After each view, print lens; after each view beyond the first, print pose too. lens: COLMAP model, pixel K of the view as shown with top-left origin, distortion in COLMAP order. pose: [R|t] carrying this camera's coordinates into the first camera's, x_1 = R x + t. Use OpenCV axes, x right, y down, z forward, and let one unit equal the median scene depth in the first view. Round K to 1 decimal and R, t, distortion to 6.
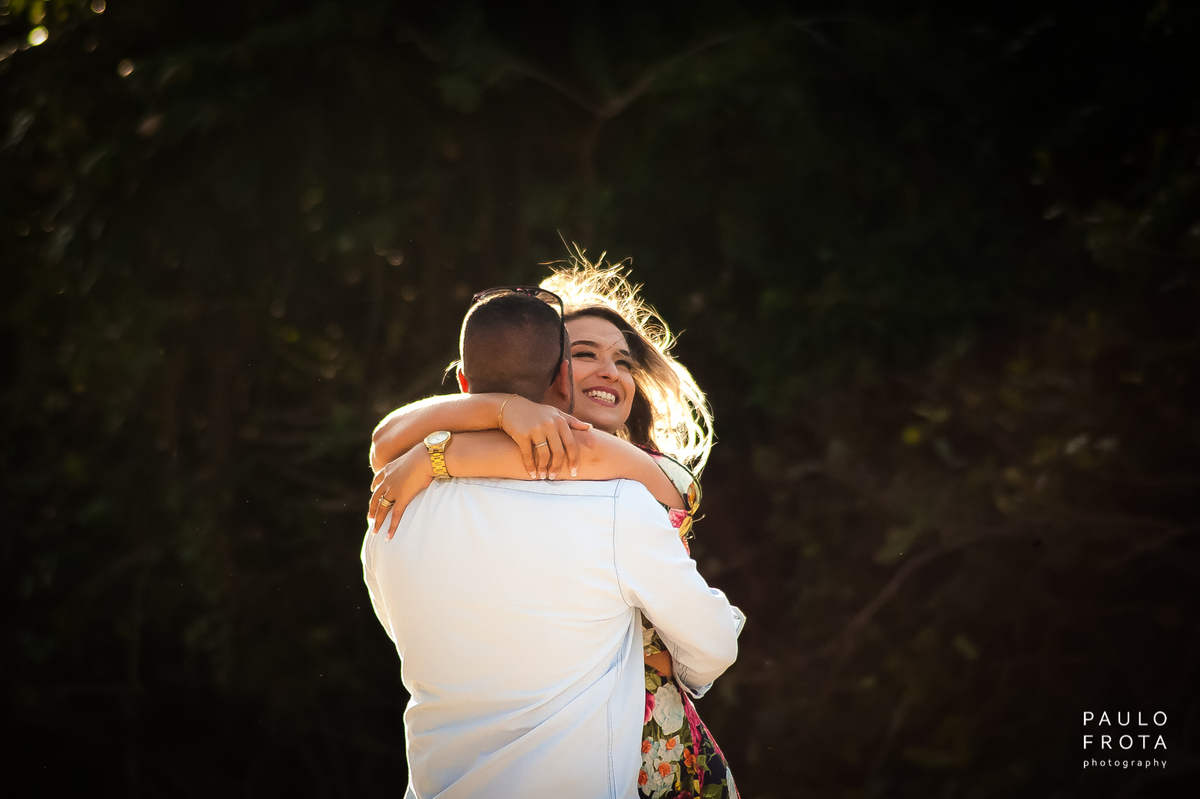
lens RADIAL K [[8364.6, 0, 623.8], [0, 8364.6, 394.3], [0, 0, 1]] dist [1.172321, 0.000000]
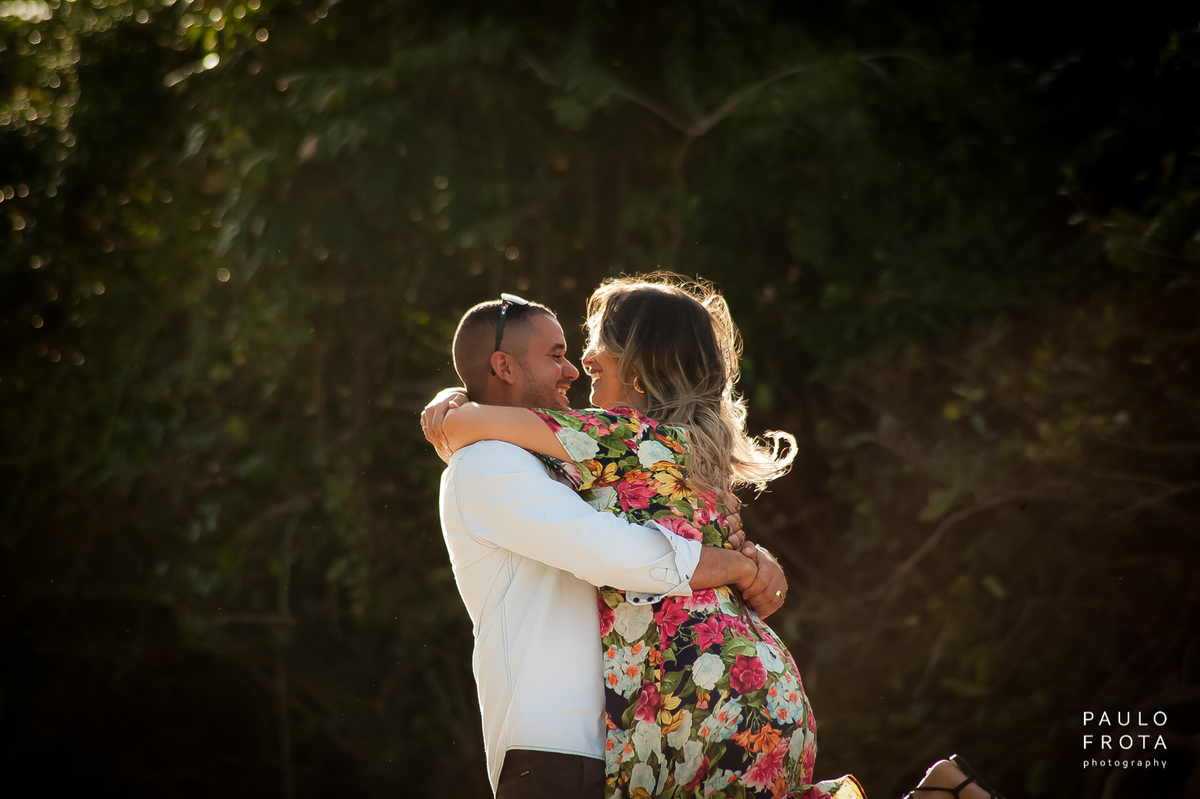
lens RADIAL K [[8364.6, 0, 552.5], [0, 8364.6, 389.4], [0, 0, 1]] dist [1.172321, 0.000000]
pose [[0.999823, 0.013540, -0.013031, -0.006090], [-0.013579, 0.999904, -0.002879, 0.006010], [0.012991, 0.003055, 0.999911, -0.169595]]
